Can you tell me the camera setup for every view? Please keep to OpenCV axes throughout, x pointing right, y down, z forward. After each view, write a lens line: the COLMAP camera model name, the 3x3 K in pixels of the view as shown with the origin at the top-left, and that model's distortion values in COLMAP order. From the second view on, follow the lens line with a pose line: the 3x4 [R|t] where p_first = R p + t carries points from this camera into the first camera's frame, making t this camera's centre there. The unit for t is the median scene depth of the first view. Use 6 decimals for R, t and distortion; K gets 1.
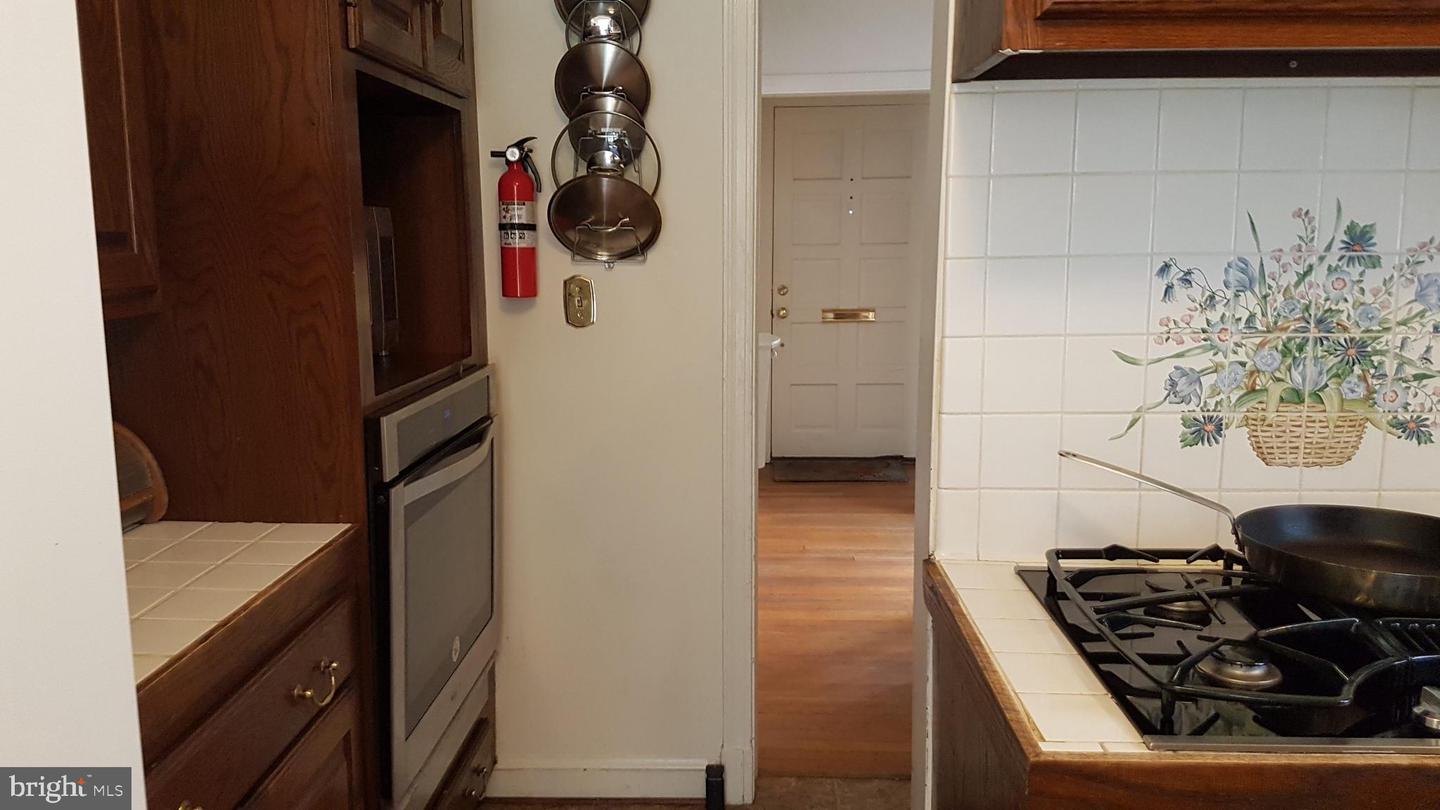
lens RADIAL K [[1085.9, 0, 720.0], [0, 1085.9, 405.0], [0, 0, 1]] dist [0.138622, -0.204323]
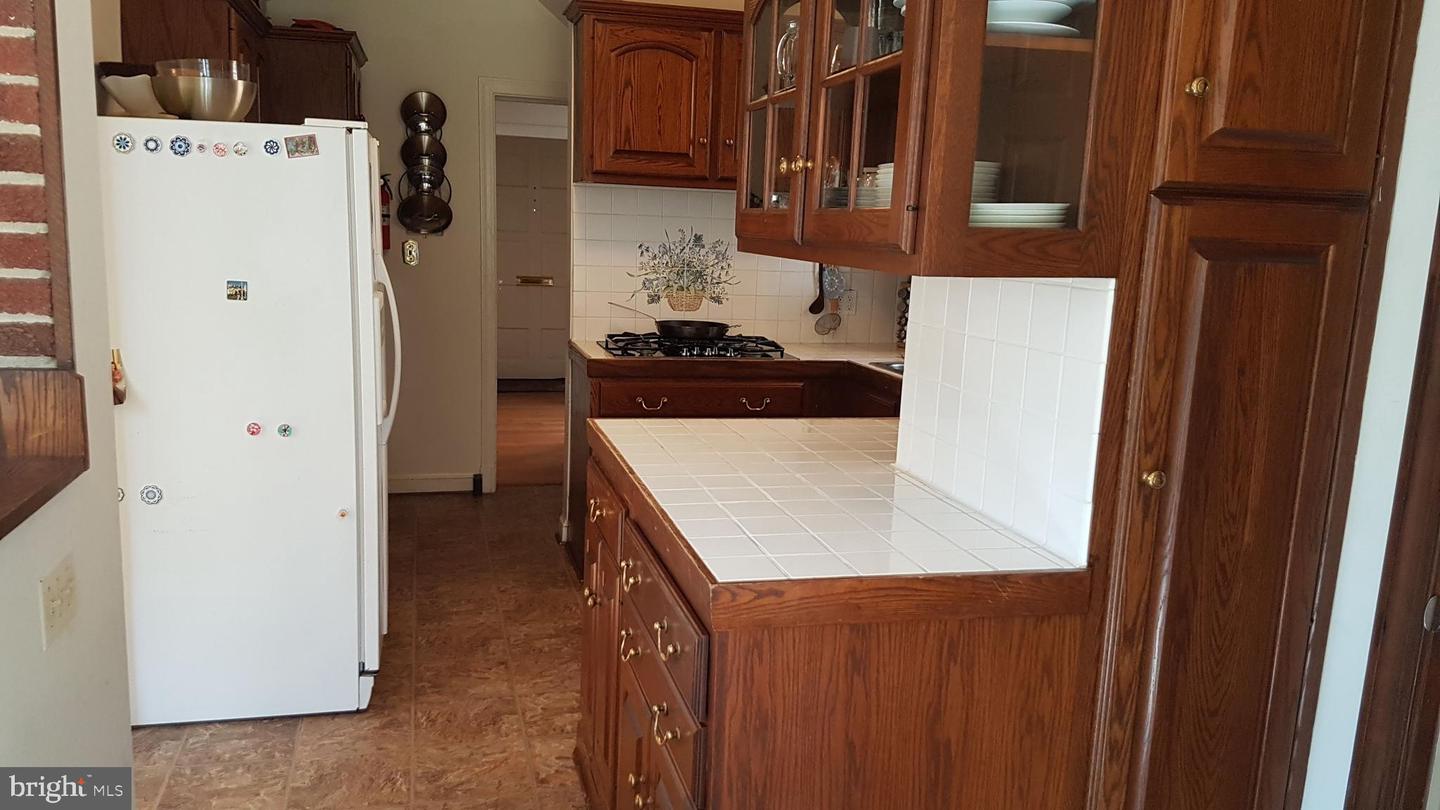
lens RADIAL K [[1094.9, 0, 702.8], [0, 1094.9, 415.9], [0, 0, 1]] dist [0.241110, -0.474959]
pose [[0.963106, -0.008471, 0.268989, -0.276246], [0.001706, 0.999677, 0.025374, 0.280126], [-0.269117, -0.023979, 0.962809, -2.076131]]
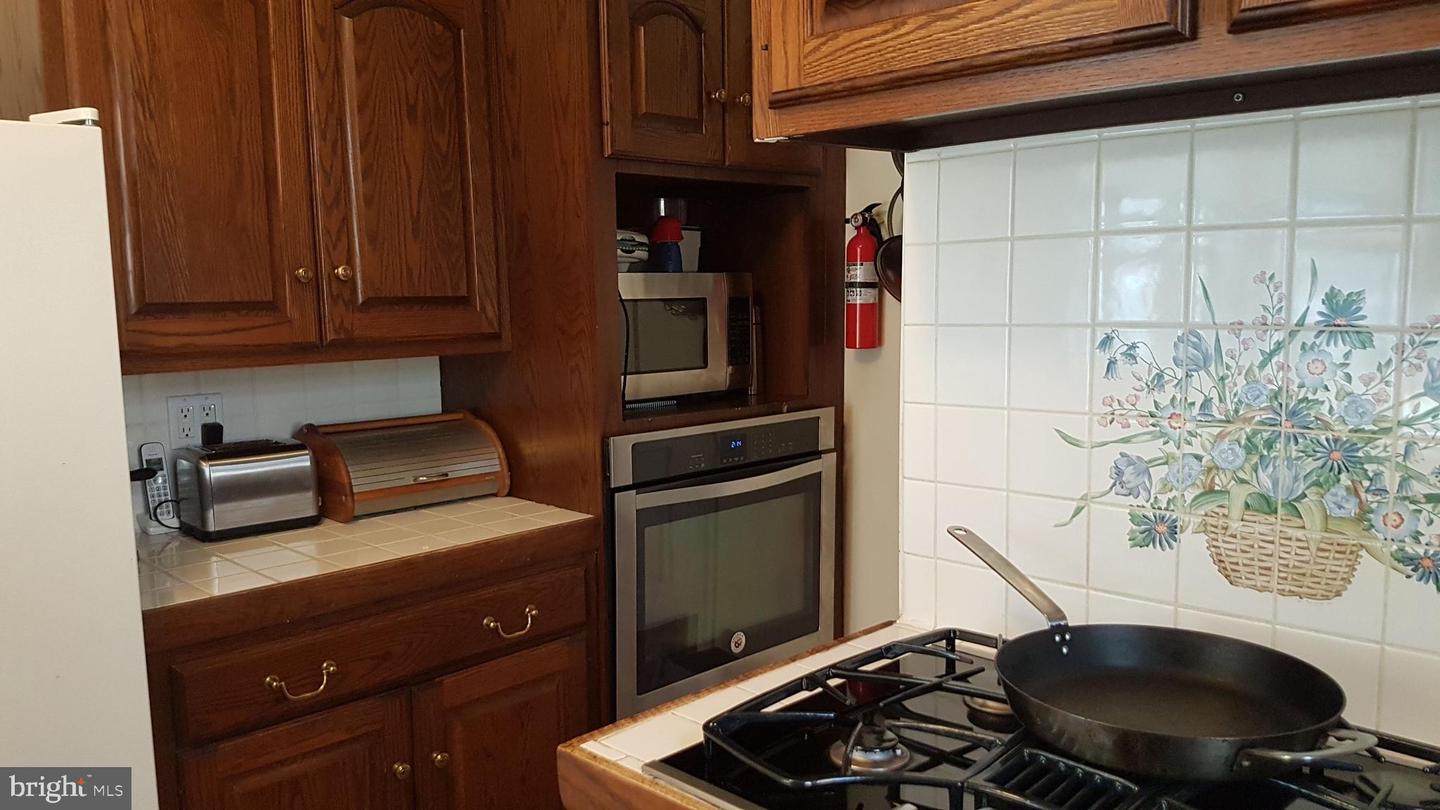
lens RADIAL K [[1135.2, 0, 761.6], [0, 1135.2, 439.2], [0, 0, 1]] dist [0.256368, -0.547288]
pose [[0.735924, 0.085943, -0.671588, 0.817203], [-0.092581, 0.995368, 0.025926, -0.043073], [0.670705, 0.043097, 0.740471, 0.128912]]
